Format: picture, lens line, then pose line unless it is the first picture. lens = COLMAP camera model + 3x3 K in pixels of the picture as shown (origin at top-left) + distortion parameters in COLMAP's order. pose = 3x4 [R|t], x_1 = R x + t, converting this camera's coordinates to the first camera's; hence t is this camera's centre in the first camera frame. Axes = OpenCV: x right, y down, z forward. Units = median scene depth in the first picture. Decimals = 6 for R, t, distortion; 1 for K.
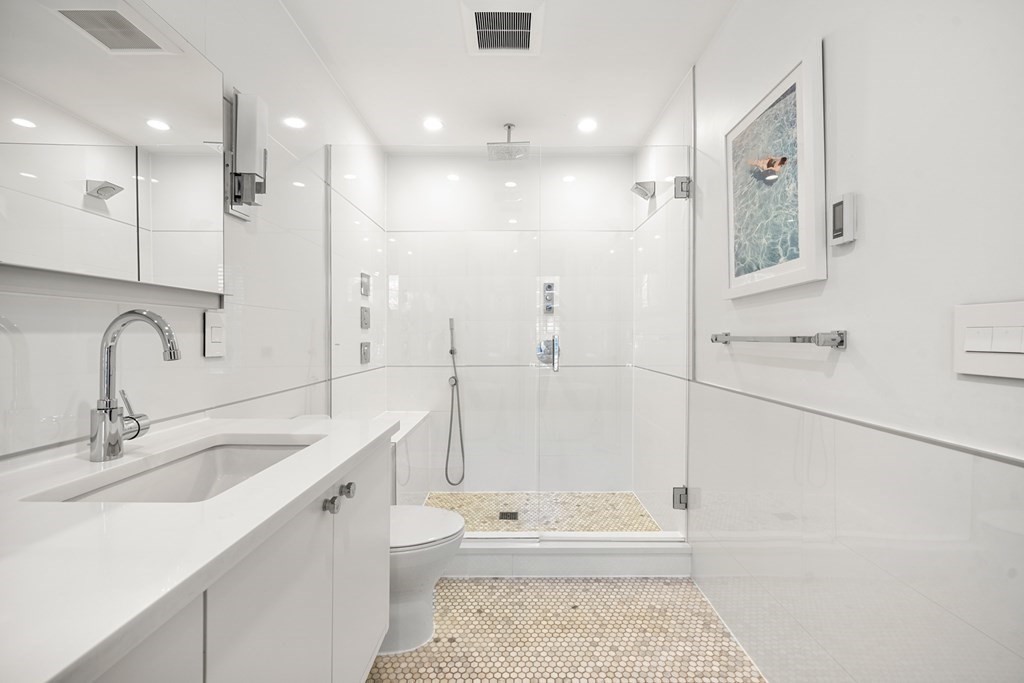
lens RADIAL K [[437.0, 0, 518.8], [0, 437.0, 337.9], [0, 0, 1]] dist [0.002701, -0.000346]
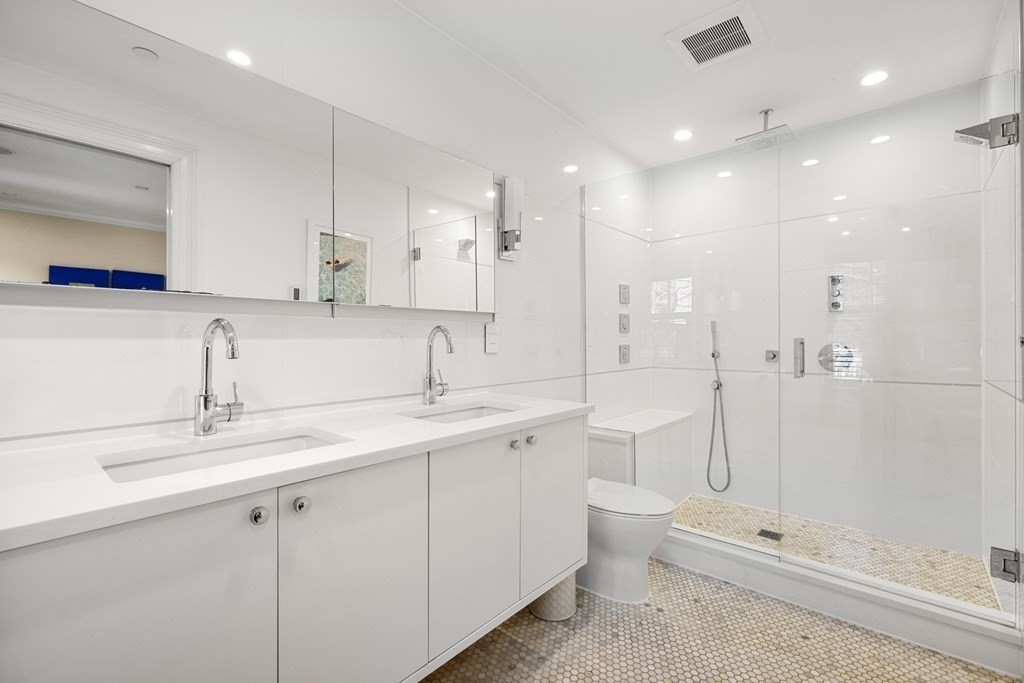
lens RADIAL K [[451.0, 0, 504.7], [0, 451.0, 341.8], [0, 0, 1]] dist [-0.000630, 0.000743]
pose [[0.740756, 0.000167, -0.671774, 0.257313], [0.000366, 1.000000, 0.000652, 0.001276], [0.671774, -0.000729, 0.740756, -0.096894]]
